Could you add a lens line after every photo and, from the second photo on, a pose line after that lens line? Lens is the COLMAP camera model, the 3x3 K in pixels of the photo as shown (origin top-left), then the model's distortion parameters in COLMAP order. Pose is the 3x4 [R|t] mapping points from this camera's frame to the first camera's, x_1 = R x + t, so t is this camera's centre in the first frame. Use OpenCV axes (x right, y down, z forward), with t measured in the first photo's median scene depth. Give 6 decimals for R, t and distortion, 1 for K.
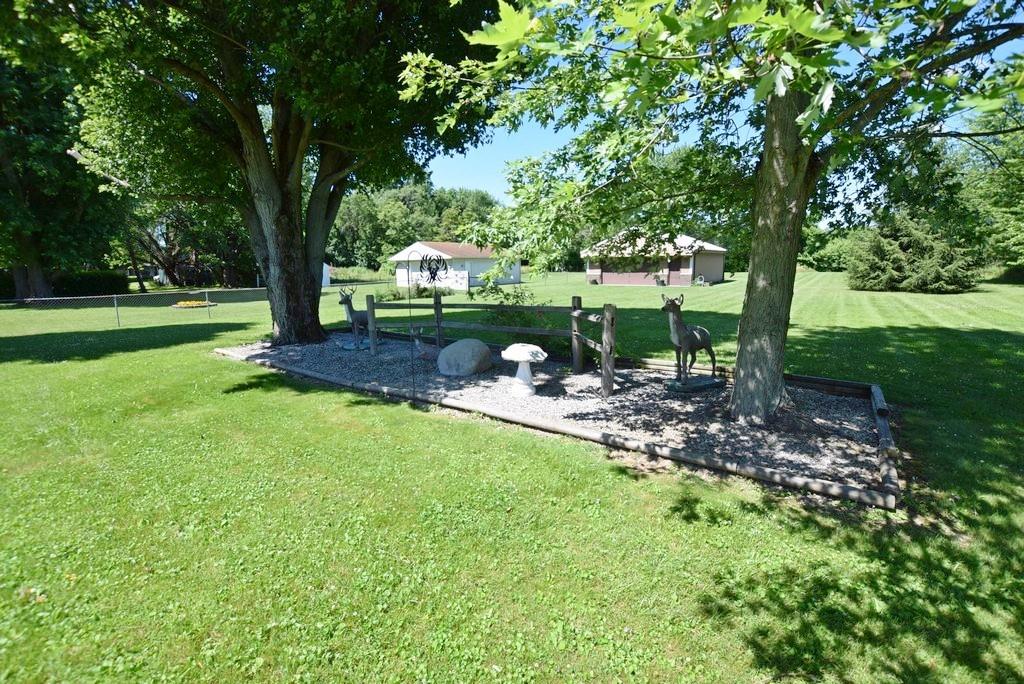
lens RADIAL K [[452.4, 0, 512.0], [0, 452.4, 336.5], [0, 0, 1]] dist [-0.026156, 0.000051]
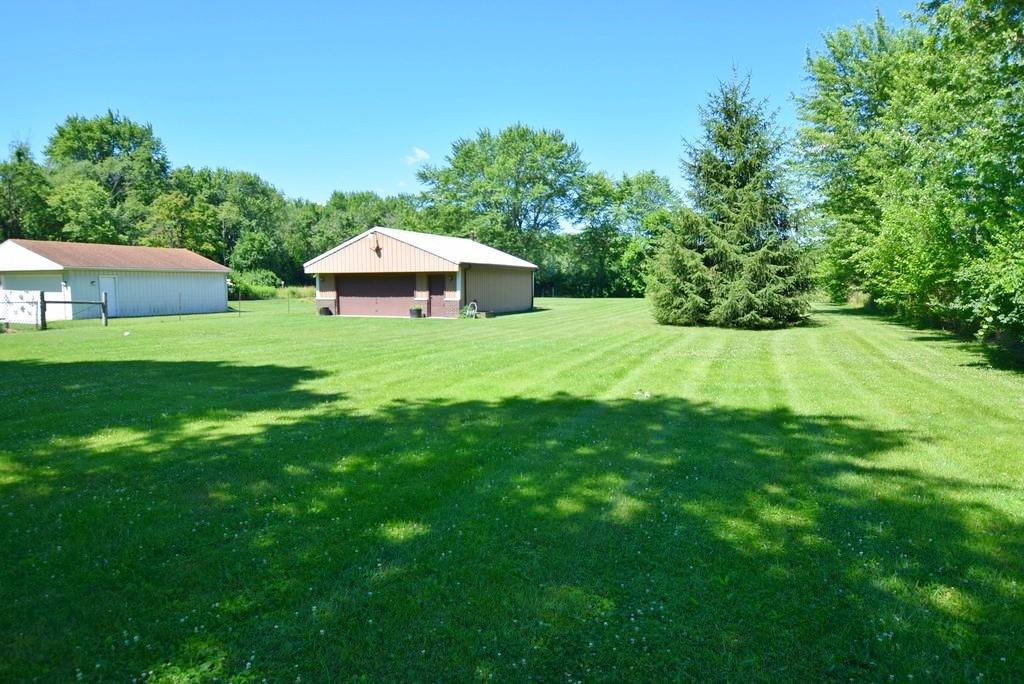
lens RADIAL K [[620.5, 0, 512.4], [0, 620.5, 342.4], [0, 0, 1]] dist [-0.008029, 0.005732]
pose [[0.964305, -0.007810, 0.264680, 0.316712], [0.025810, 0.997578, -0.064597, -0.020990], [-0.263534, 0.069122, 0.962170, 0.148616]]
